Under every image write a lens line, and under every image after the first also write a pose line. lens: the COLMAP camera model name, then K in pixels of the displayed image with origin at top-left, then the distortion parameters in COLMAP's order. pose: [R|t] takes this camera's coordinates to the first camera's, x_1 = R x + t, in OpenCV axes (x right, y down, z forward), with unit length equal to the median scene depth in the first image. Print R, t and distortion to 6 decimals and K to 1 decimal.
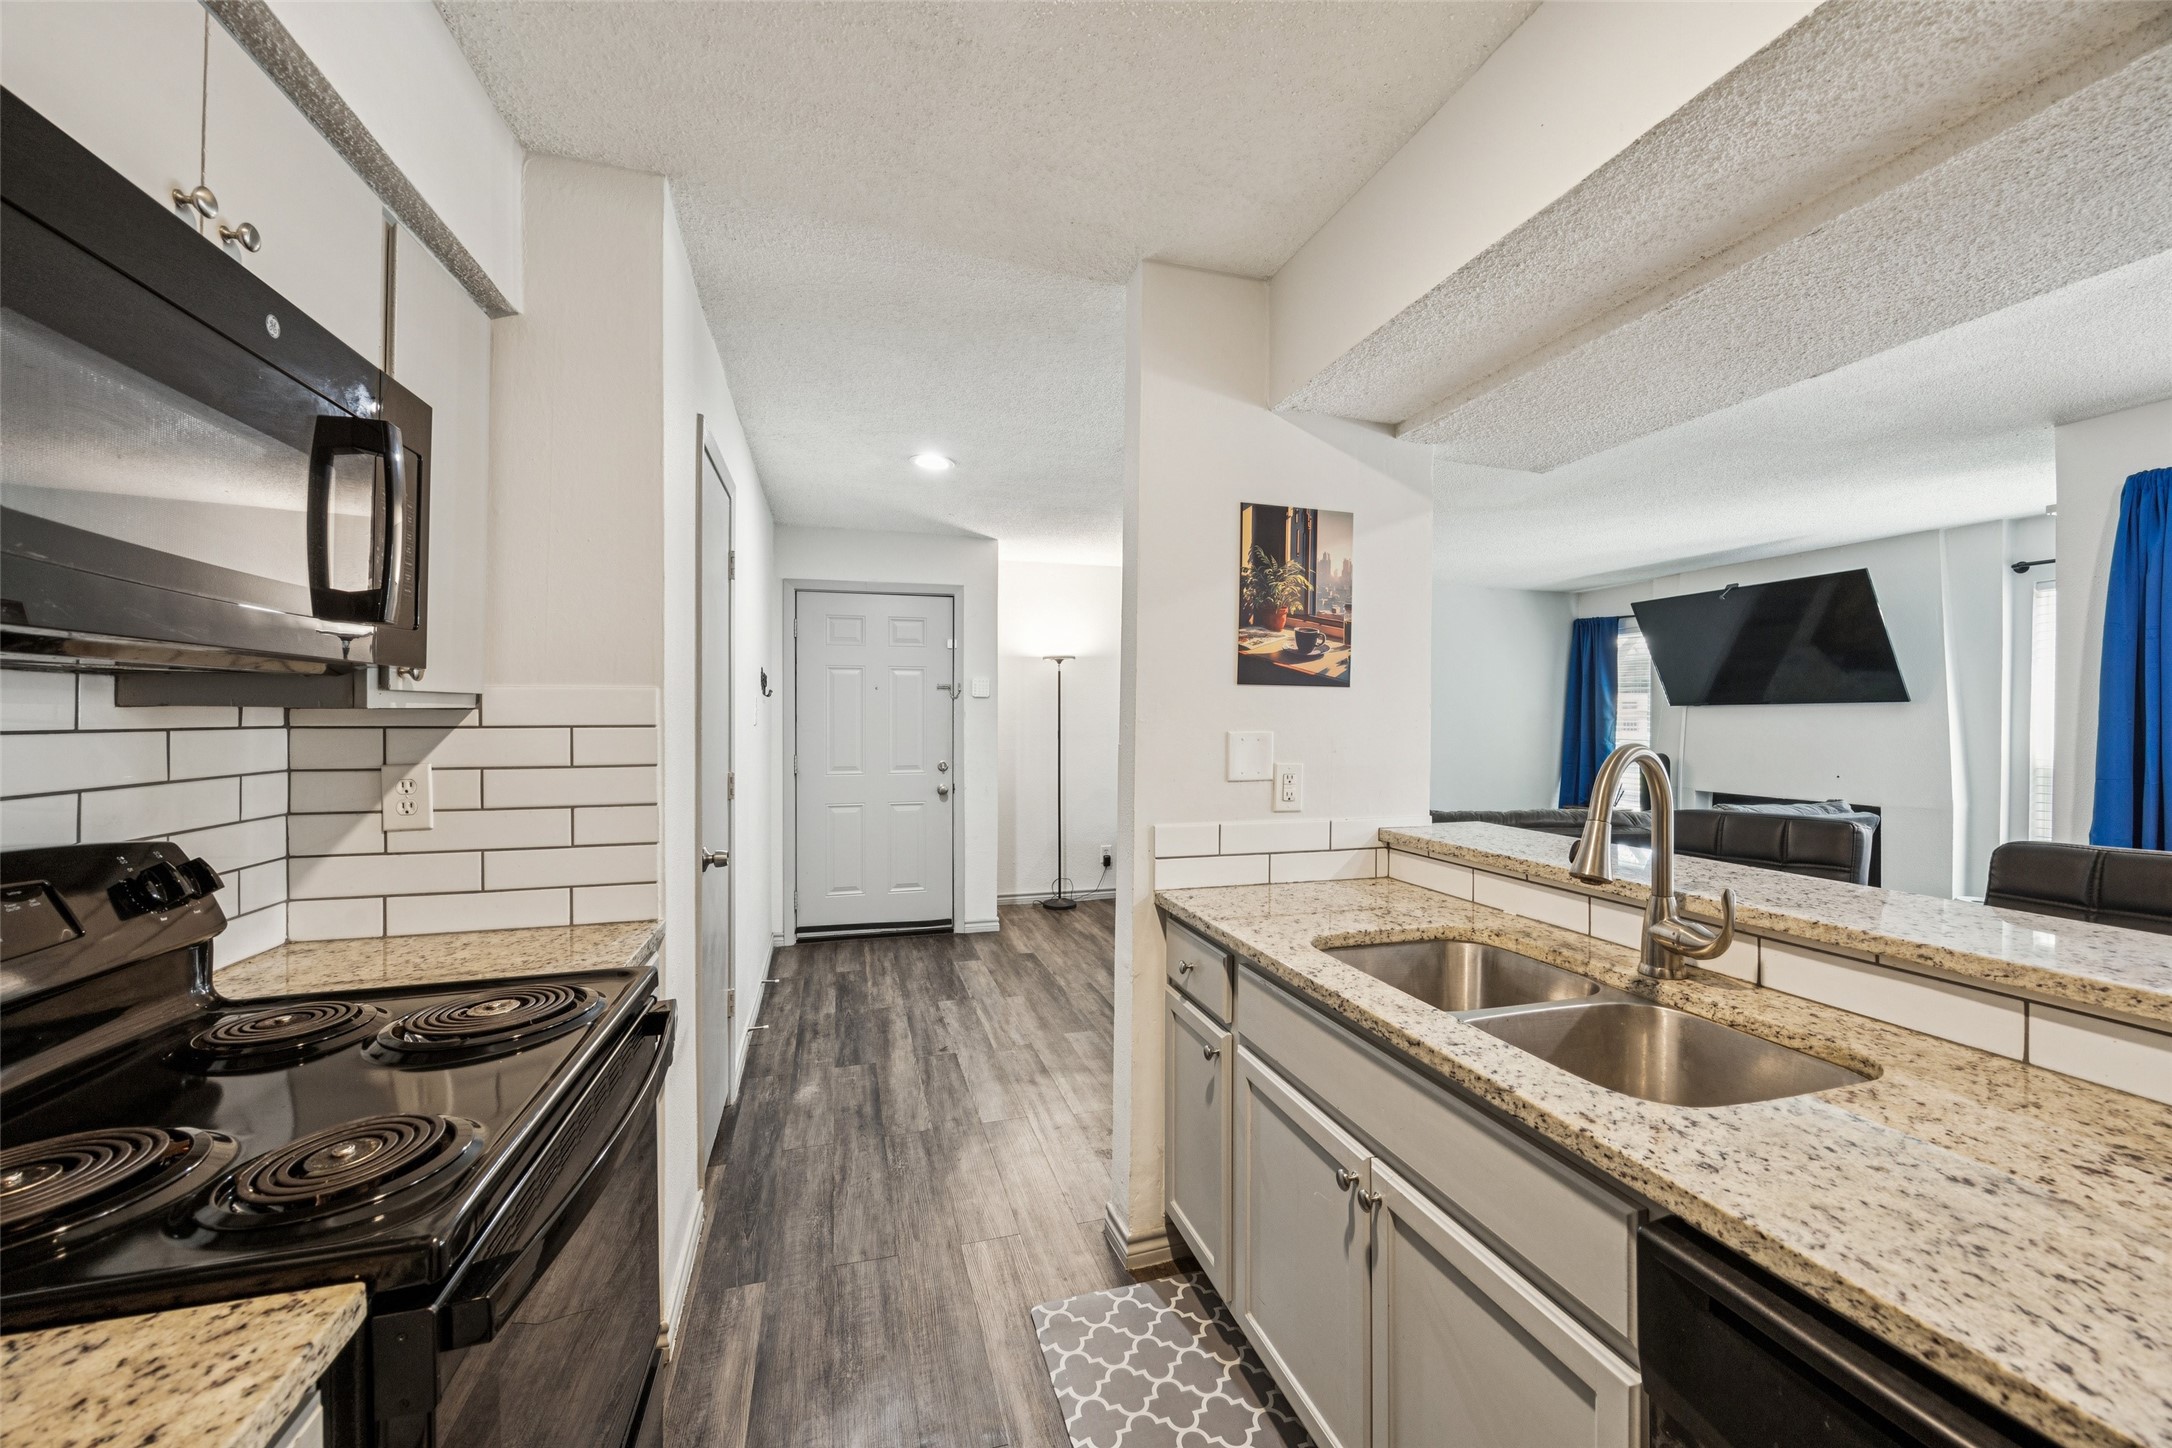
lens RADIAL K [[835.4, 0, 1090.3], [0, 835.4, 729.3], [0, 0, 1]] dist [-0.002244, -0.000223]
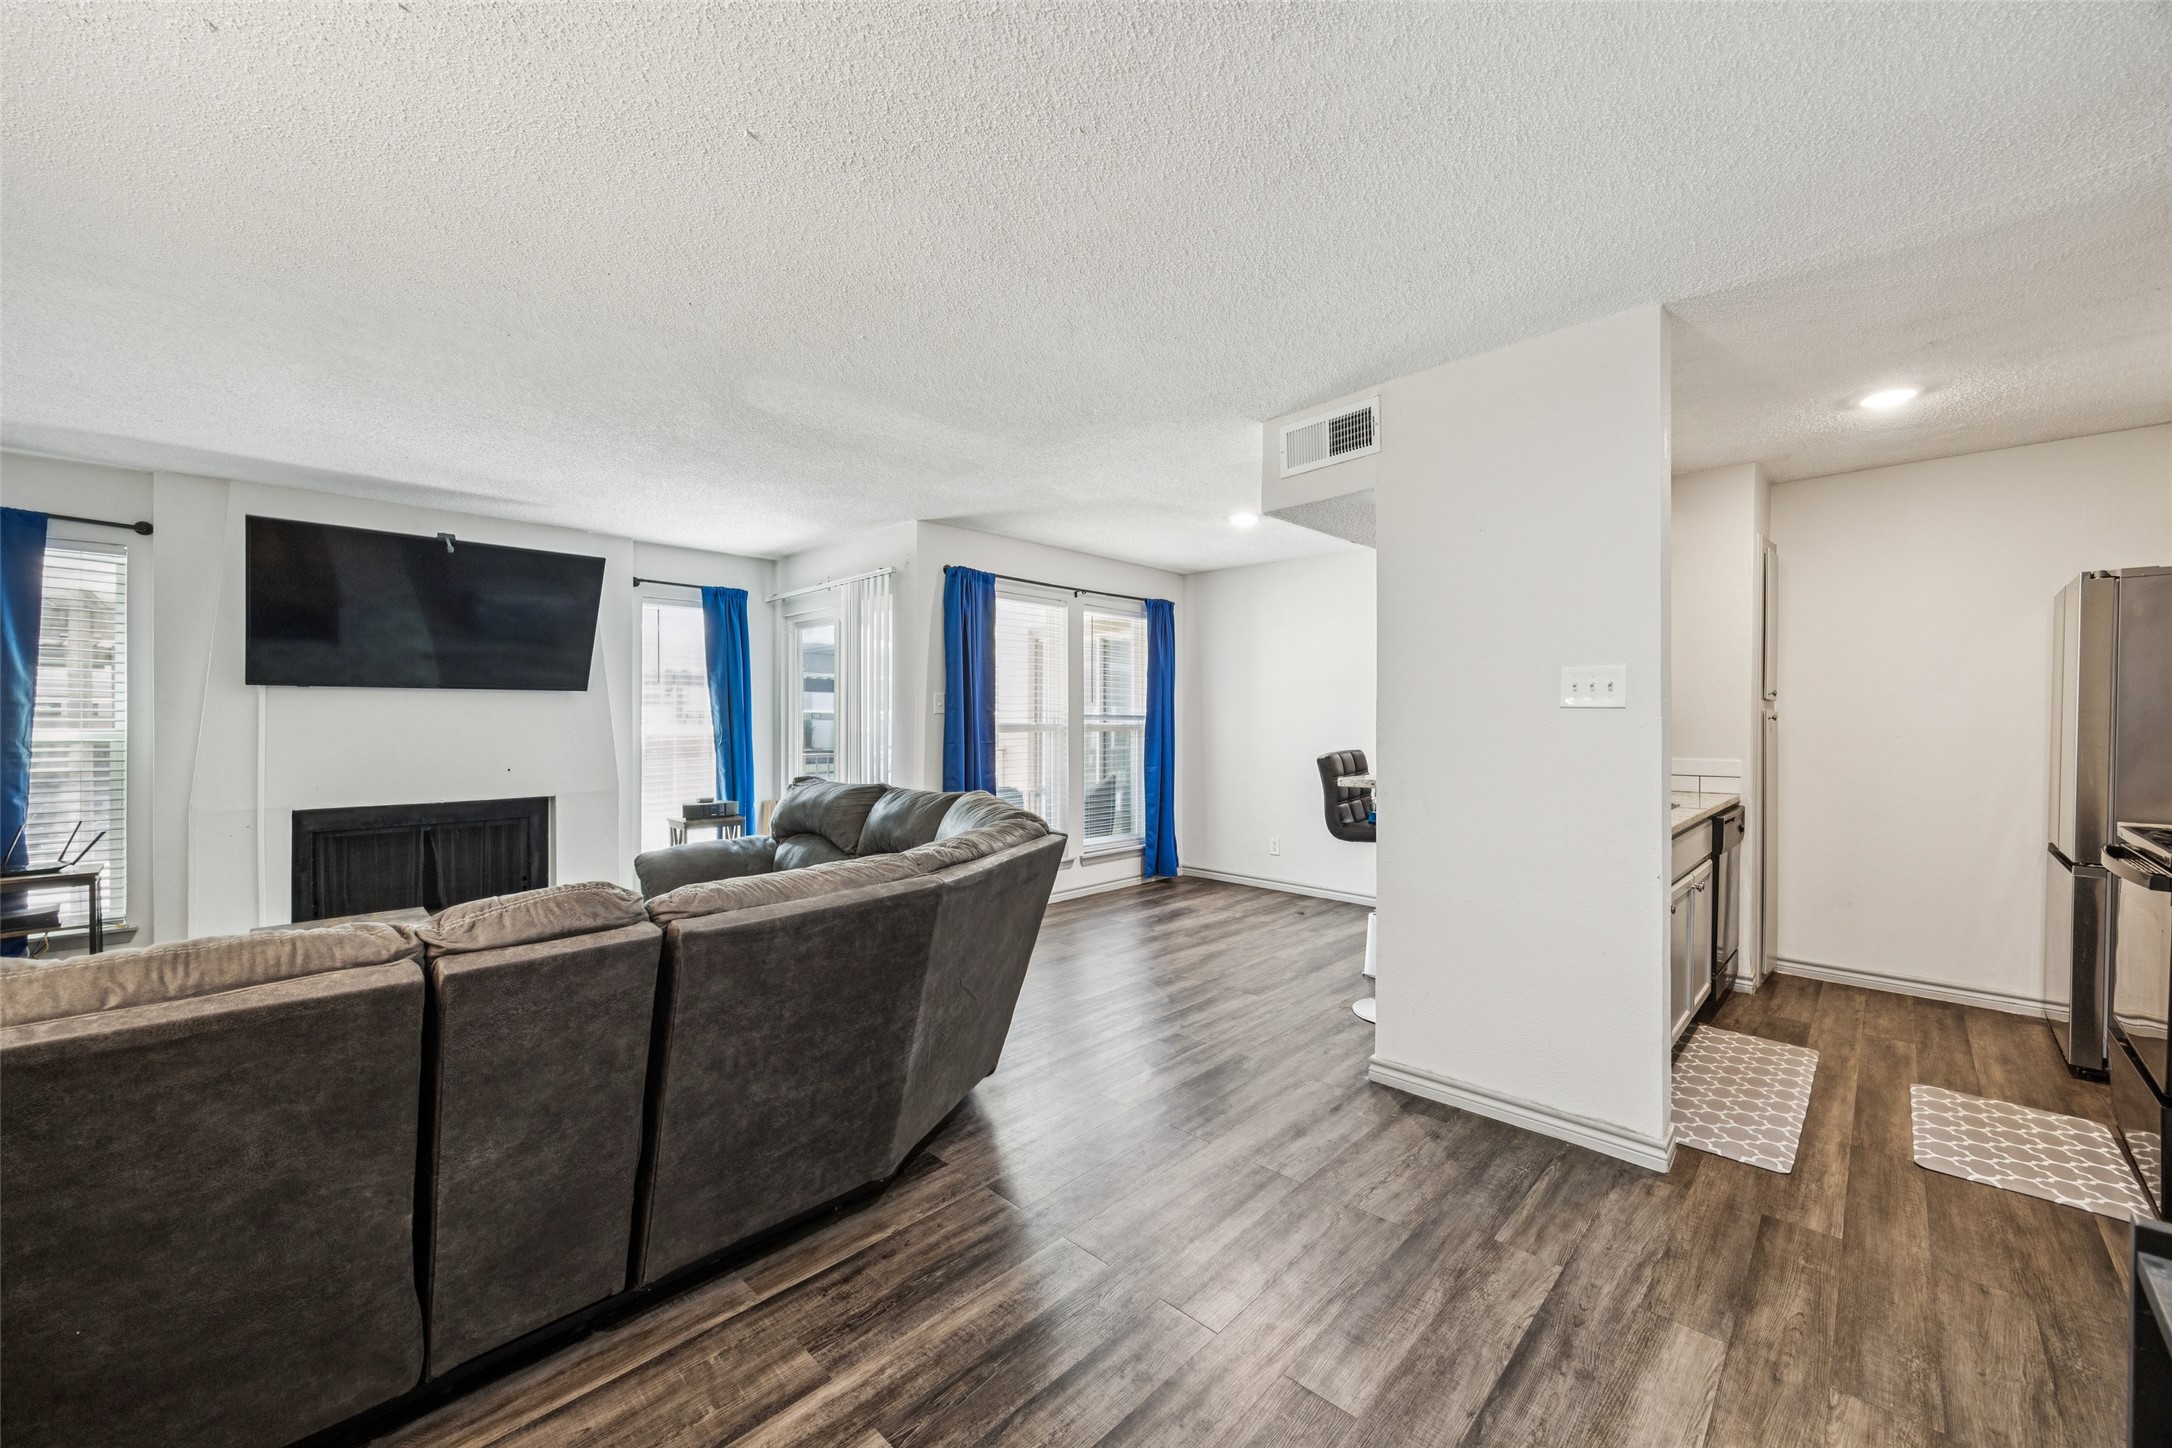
lens RADIAL K [[835.4, 0, 1090.3], [0, 835.4, 729.3], [0, 0, 1]] dist [-0.002244, -0.000223]
pose [[-0.491605, -0.011745, 0.870739, -0.968376], [0.011014, 0.999745, 0.019704, 0.007769], [-0.870748, 0.019276, -0.491351, 3.855759]]
